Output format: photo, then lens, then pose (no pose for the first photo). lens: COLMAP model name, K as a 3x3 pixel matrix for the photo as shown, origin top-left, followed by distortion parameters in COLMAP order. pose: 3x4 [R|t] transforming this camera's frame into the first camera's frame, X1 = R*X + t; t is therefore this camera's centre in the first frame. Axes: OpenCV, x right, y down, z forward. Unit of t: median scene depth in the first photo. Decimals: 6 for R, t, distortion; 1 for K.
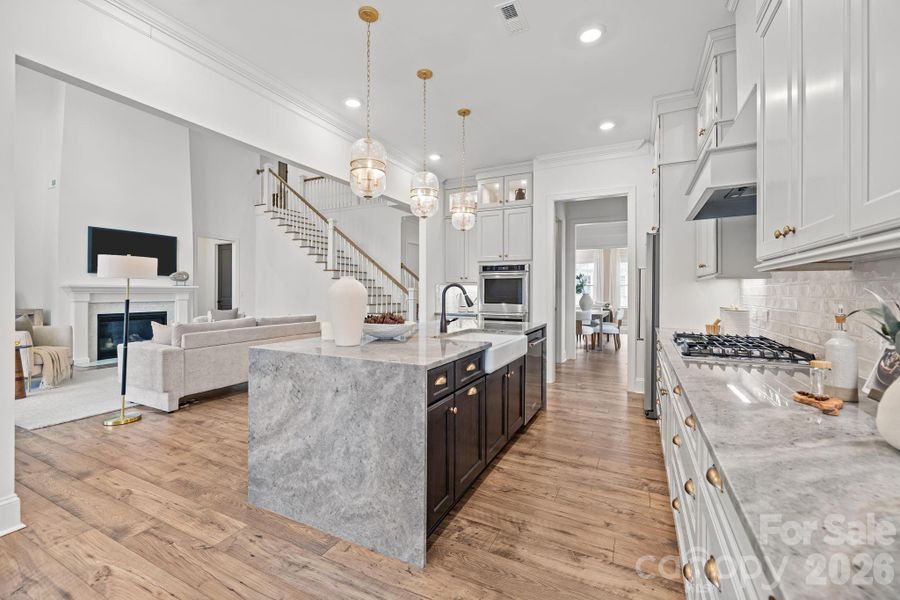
lens RADIAL K [[383.1, 0, 446.1], [0, 383.1, 292.0], [0, 0, 1]] dist [-0.001547, -0.000142]
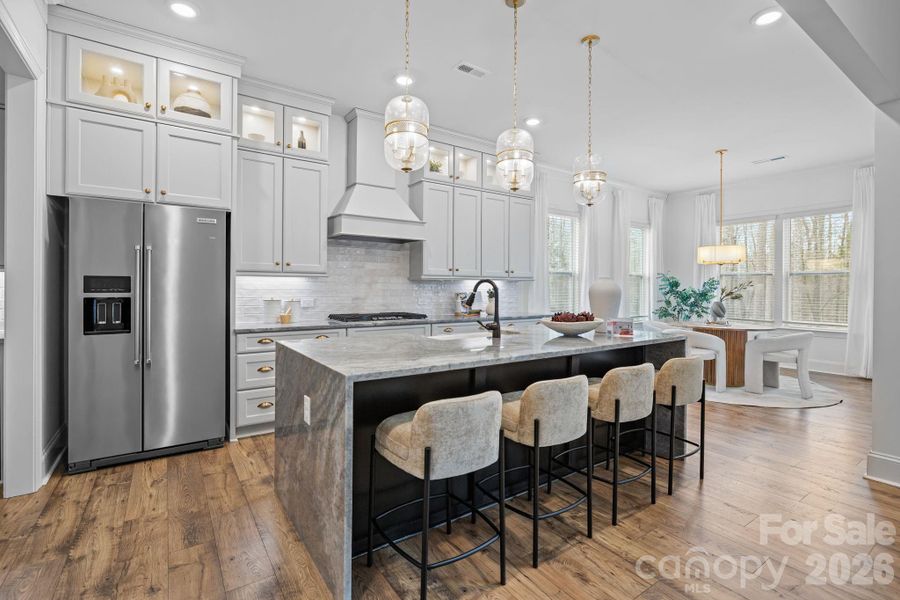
lens RADIAL K [[414.7, 0, 448.8], [0, 414.7, 303.2], [0, 0, 1]] dist [-0.011779, -0.000196]
pose [[-0.874800, -0.032581, 0.483388, -0.206939], [-0.015236, 0.999093, 0.039767, -0.003973], [-0.484245, 0.027423, -0.874503, 1.106758]]
